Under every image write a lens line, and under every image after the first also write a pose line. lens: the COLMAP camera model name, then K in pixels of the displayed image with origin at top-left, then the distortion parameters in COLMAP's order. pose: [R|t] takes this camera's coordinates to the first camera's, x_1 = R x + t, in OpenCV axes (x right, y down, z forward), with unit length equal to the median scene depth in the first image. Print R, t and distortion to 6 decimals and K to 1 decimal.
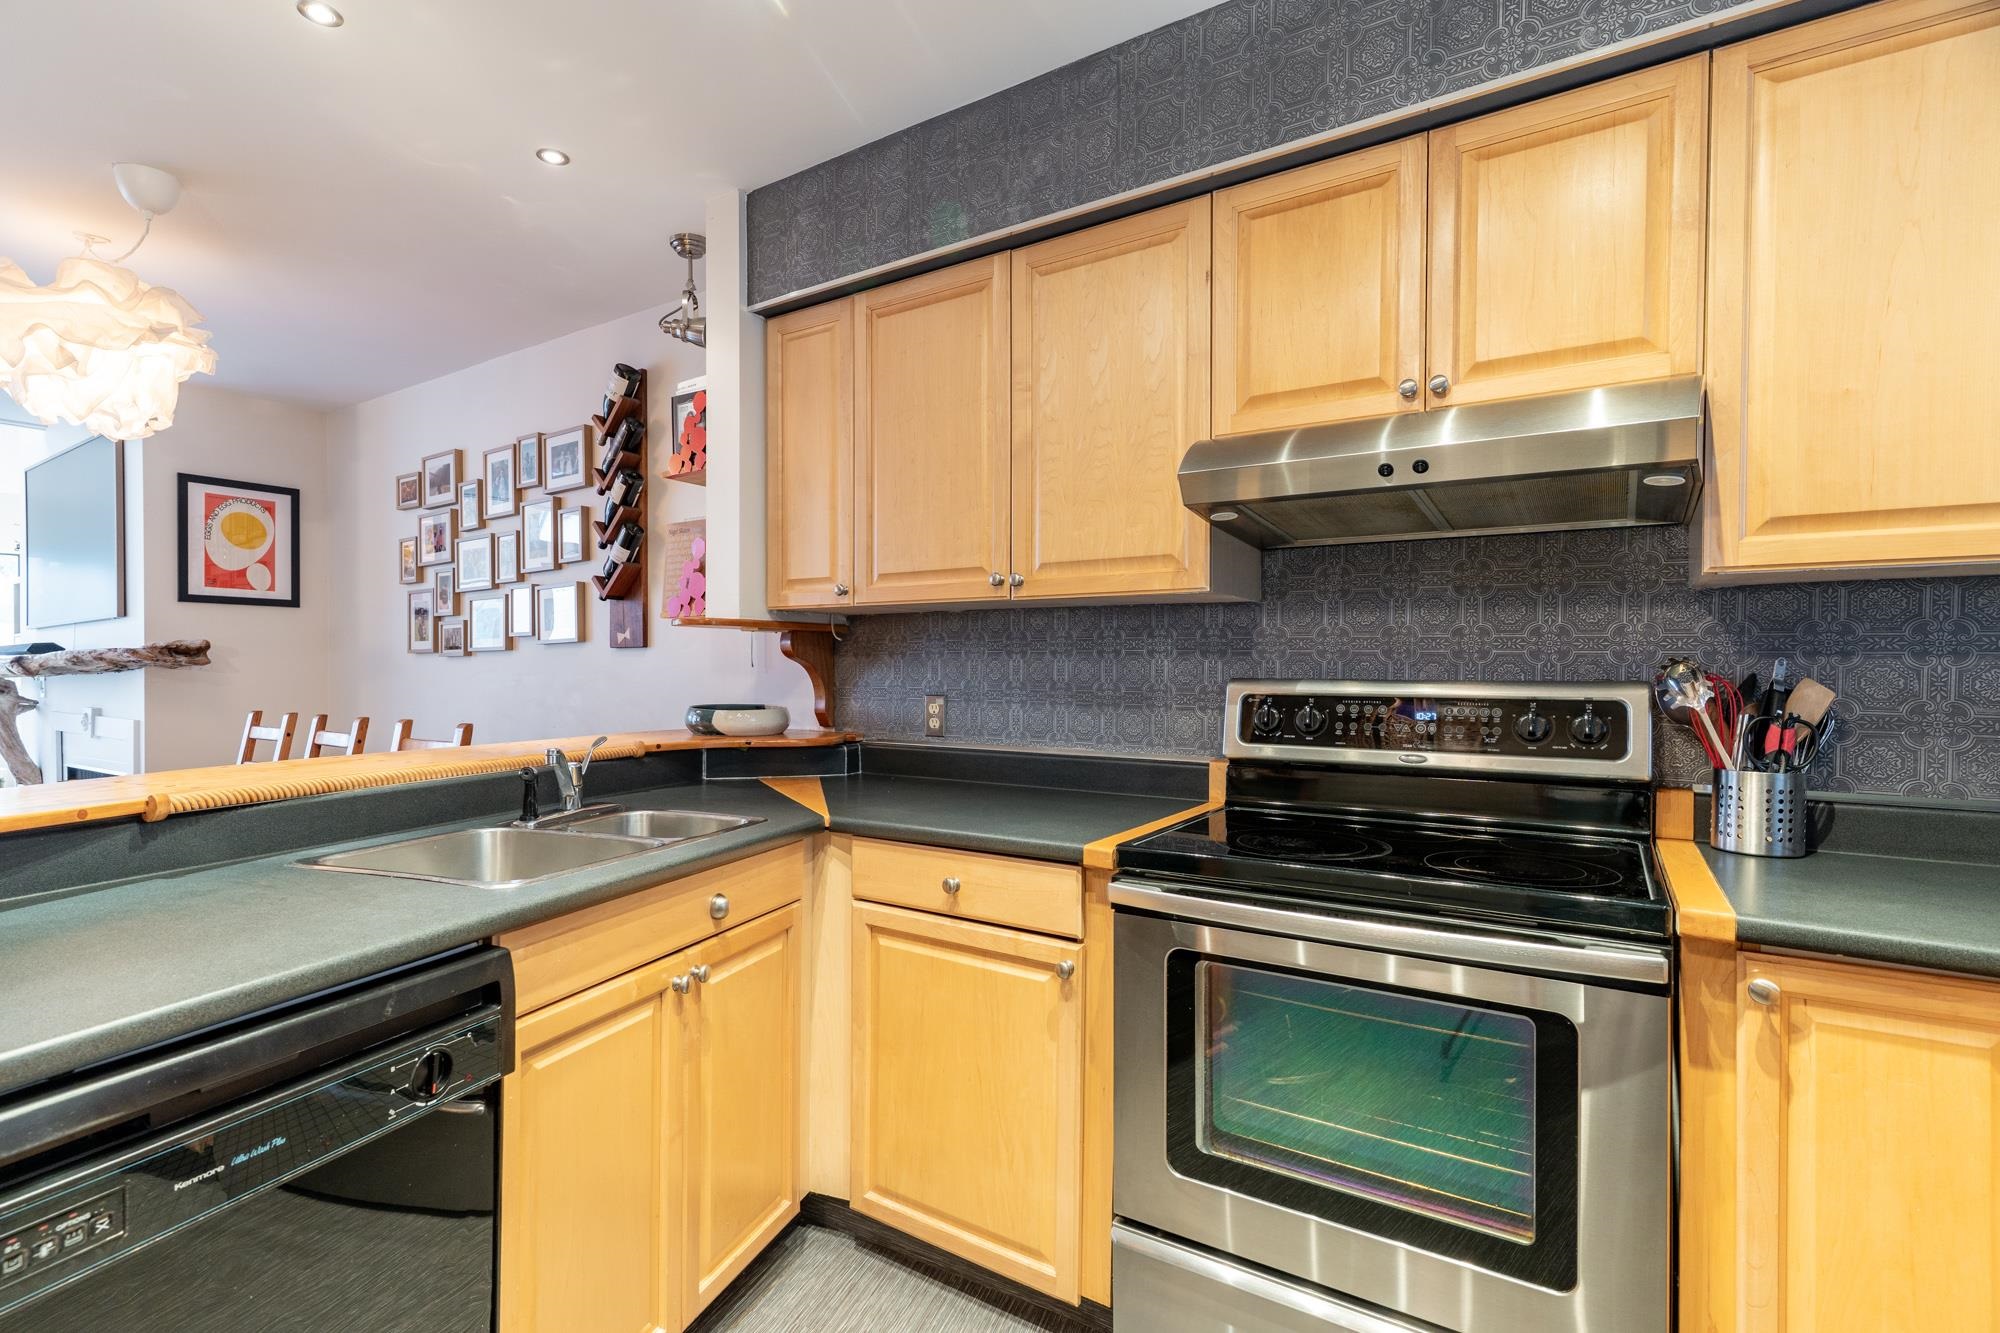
lens RADIAL K [[950.7, 0, 989.7], [0, 950.7, 679.7], [0, 0, 1]] dist [0.000933, 0.002429]
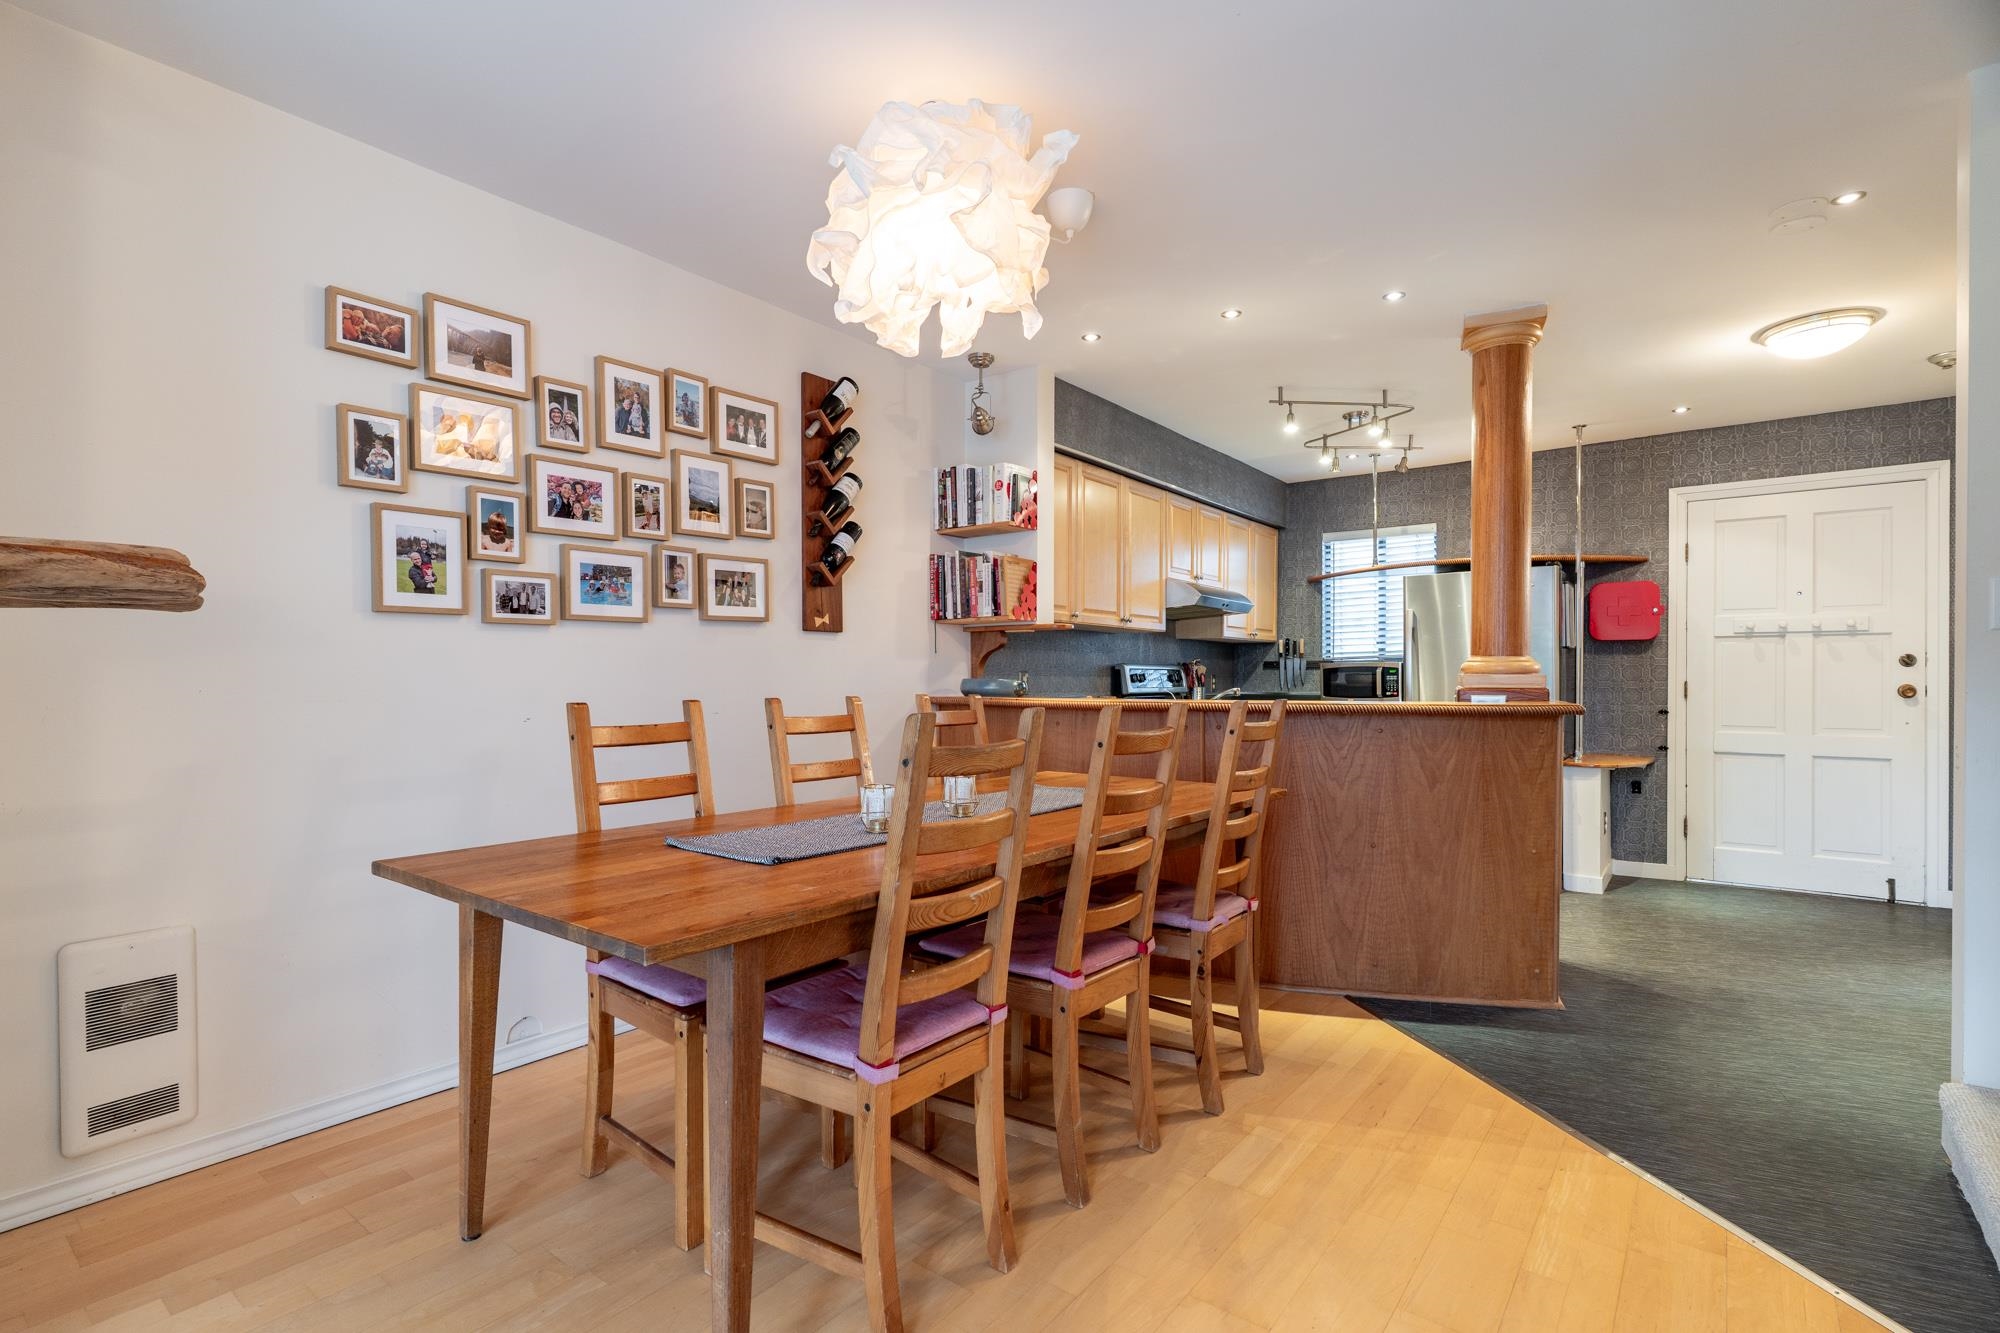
lens RADIAL K [[950.7, 0, 989.7], [0, 950.7, 679.7], [0, 0, 1]] dist [0.000933, 0.002429]
pose [[0.063903, -0.003319, 0.997951, -2.467572], [0.011352, 0.999932, 0.002599, 0.035067], [-0.997892, 0.011163, 0.063936, 1.265197]]
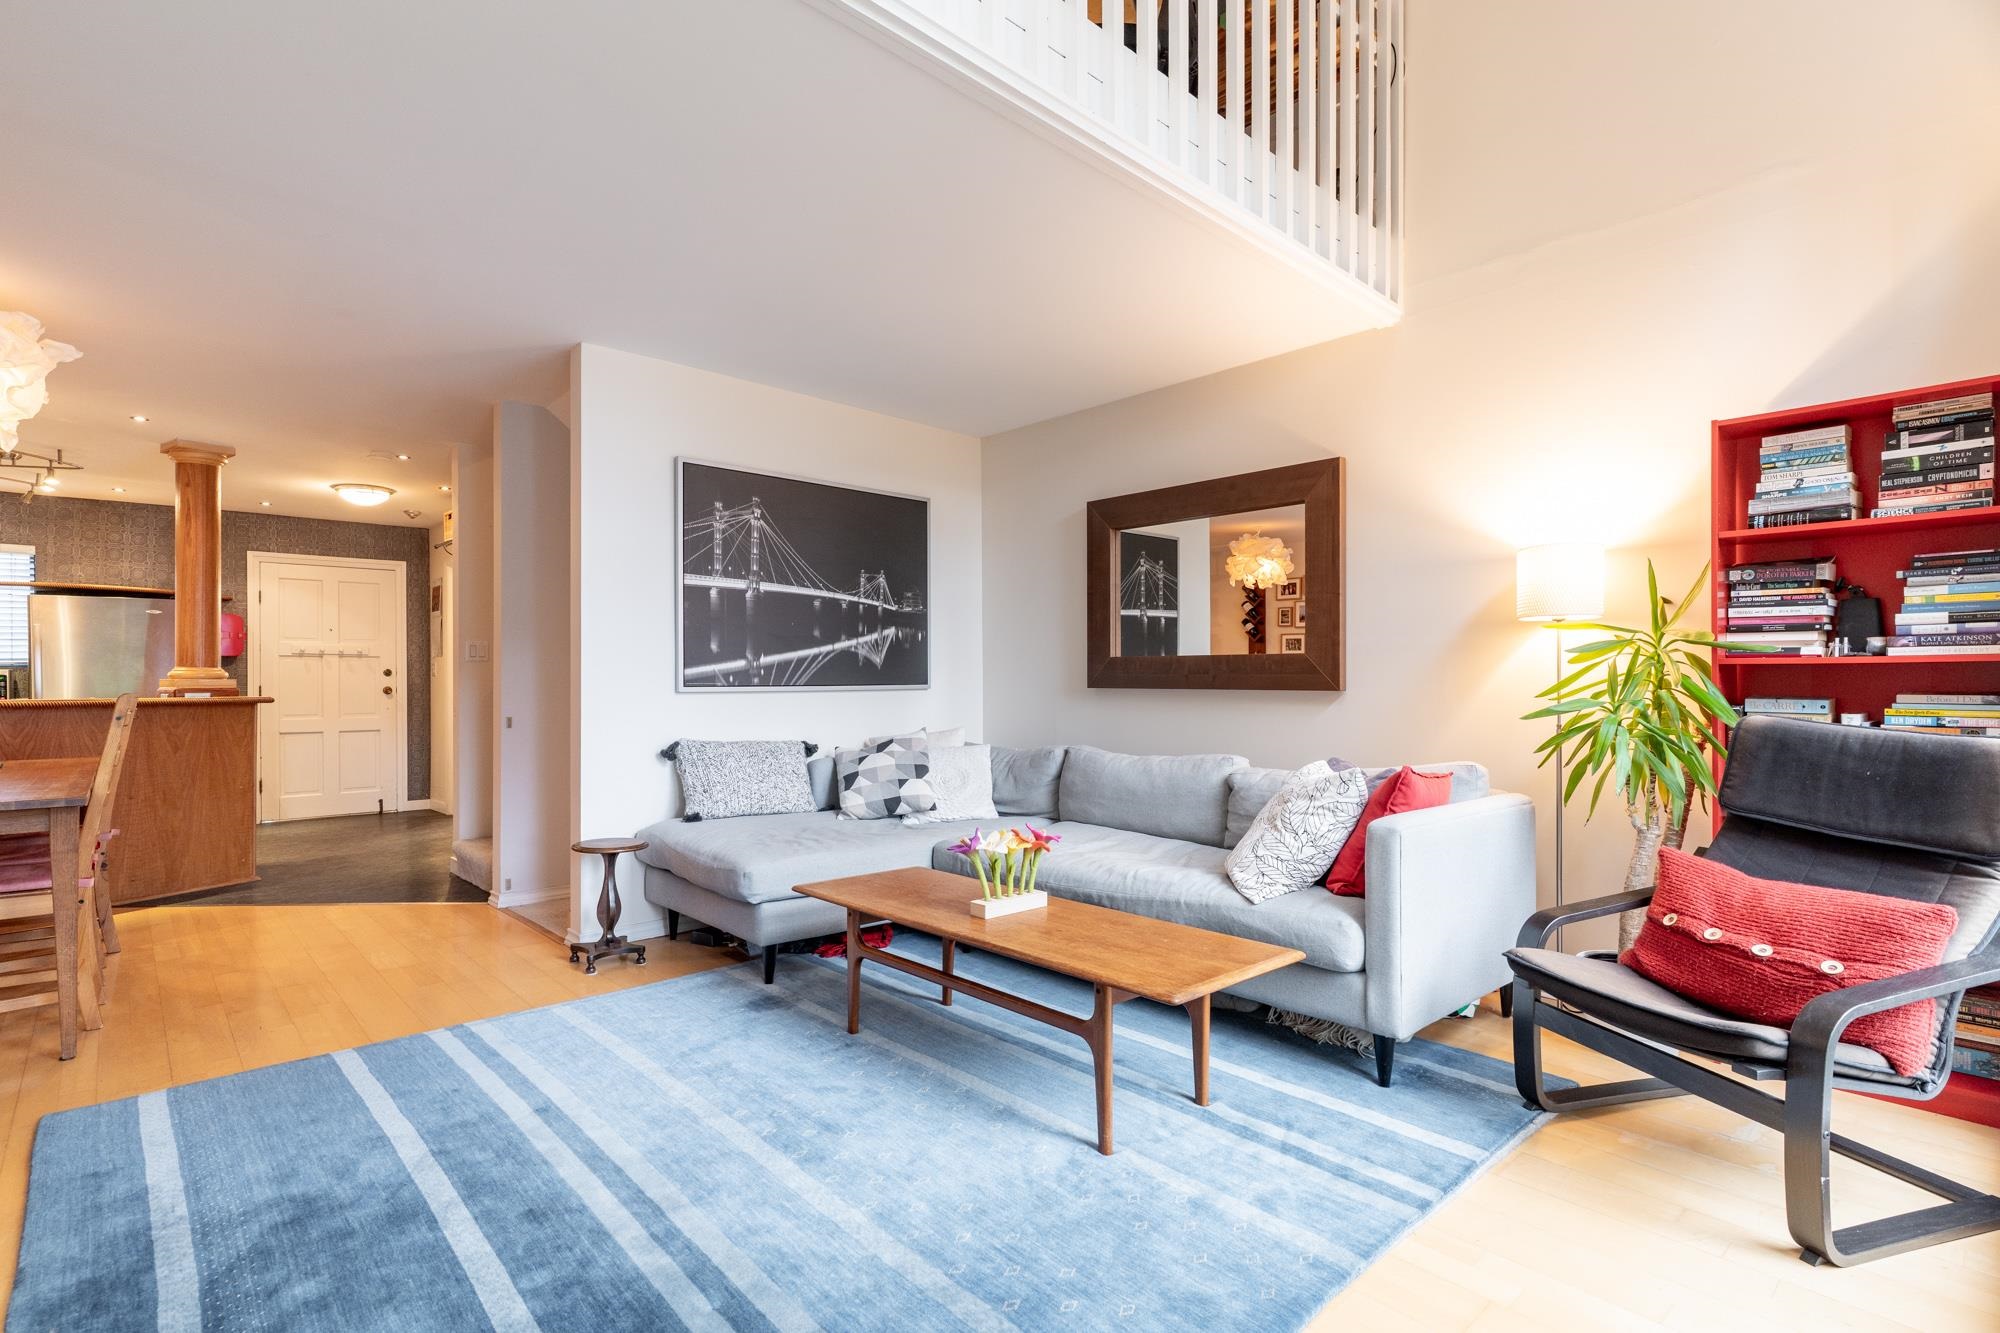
lens RADIAL K [[944.1, 0, 984.9], [0, 944.1, 680.9], [0, 0, 1]] dist [-0.002254, -0.000709]
pose [[-0.973421, 0.006632, 0.228927, -3.420026], [0.008946, 0.999919, 0.009072, 0.041157], [-0.228848, 0.010879, -0.973401, 2.537832]]
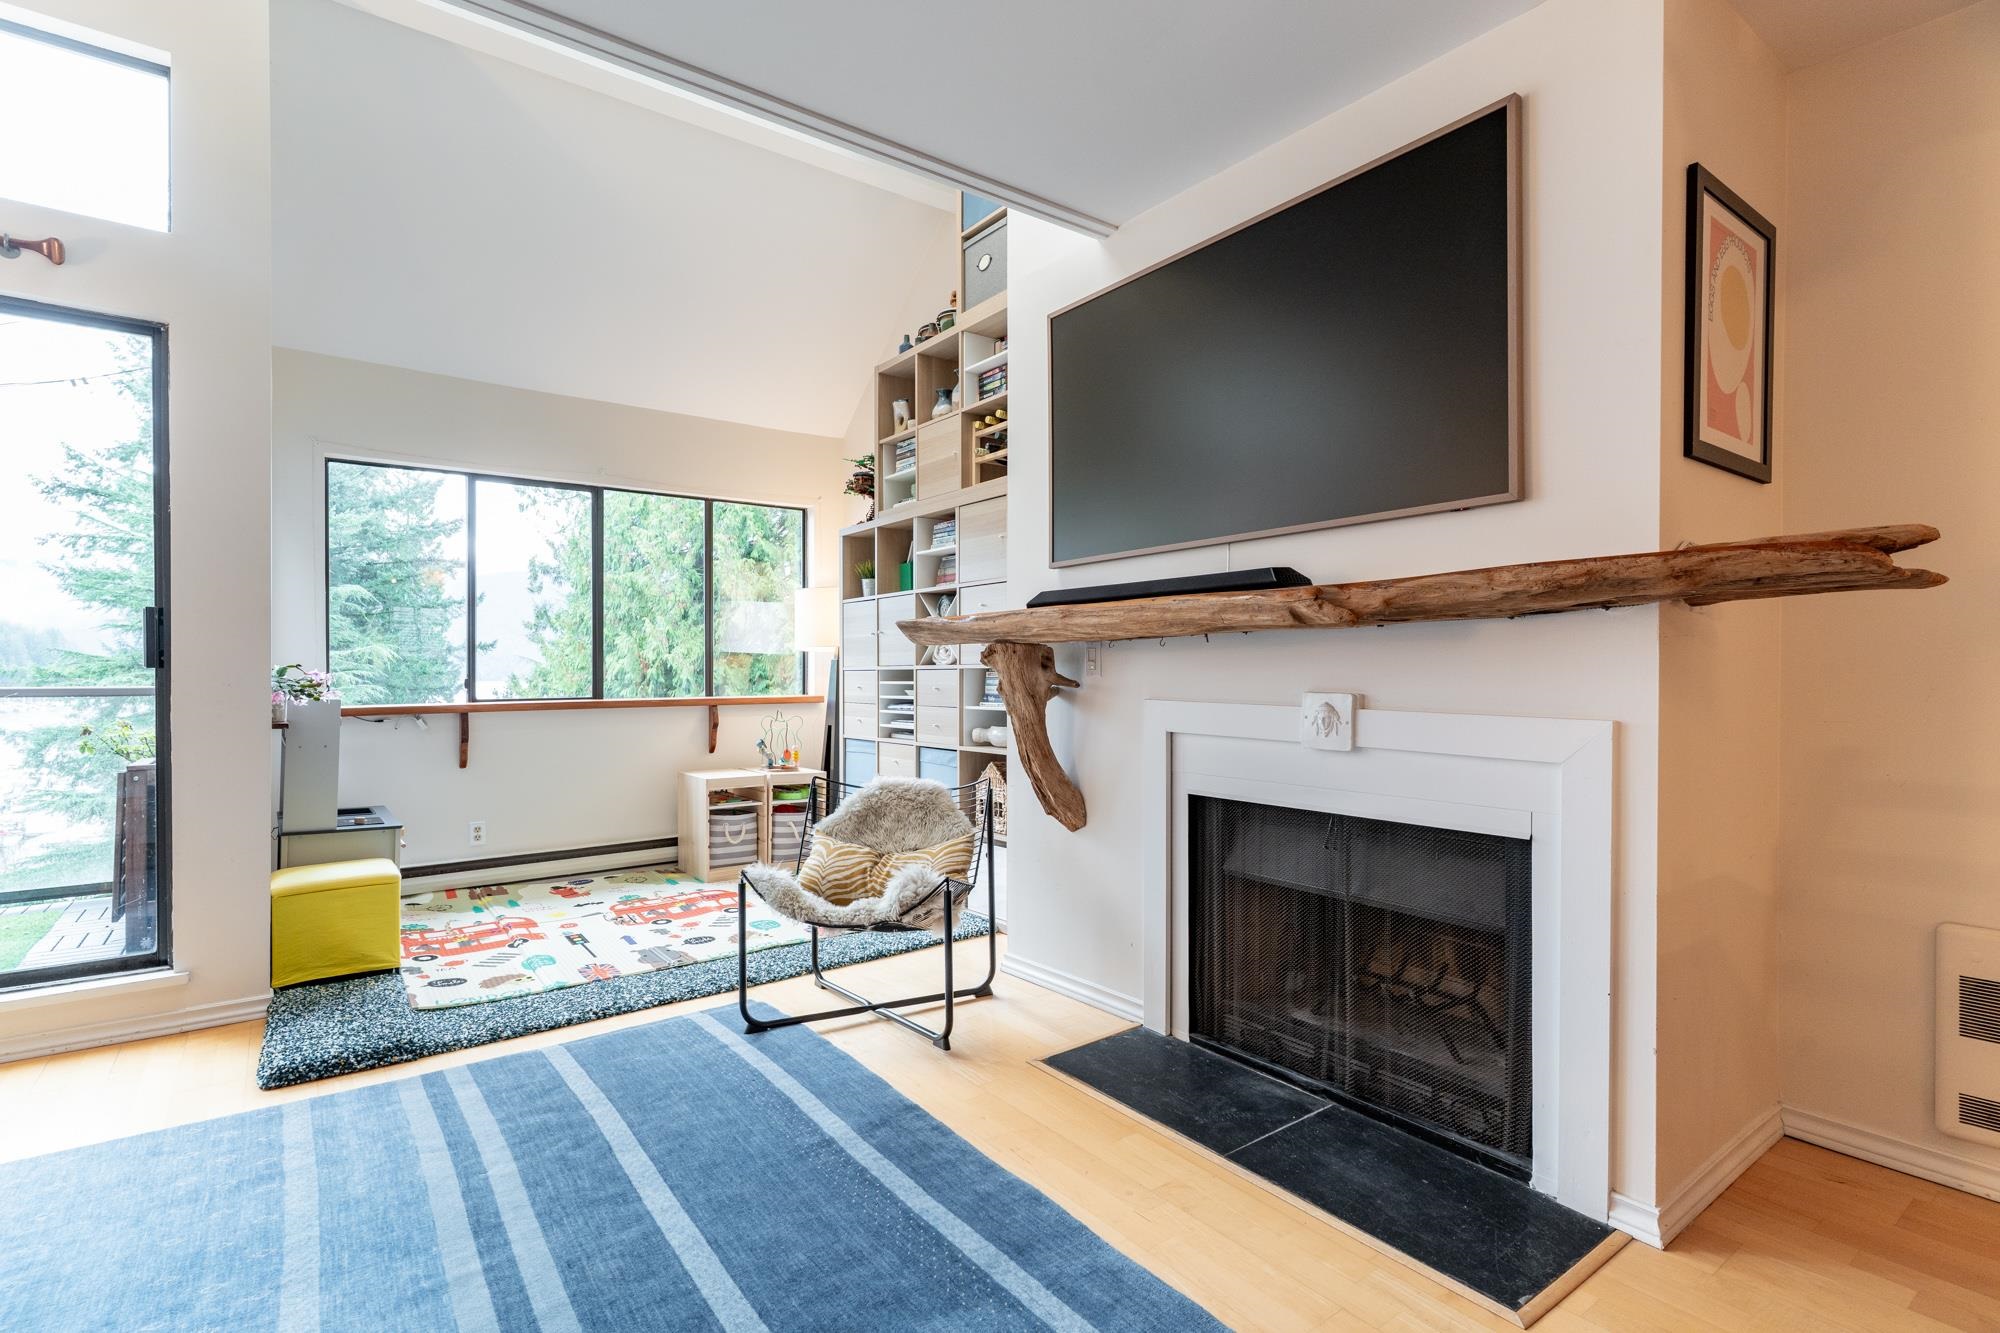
lens RADIAL K [[937.9, 0, 999.5], [0, 937.9, 674.3], [0, 0, 1]] dist [0.001172, -0.000646]
pose [[0.949234, 0.003010, -0.314558, -2.134727], [-0.004135, 0.999987, -0.002907, 0.048866], [0.314545, 0.004060, 0.949234, 1.009924]]
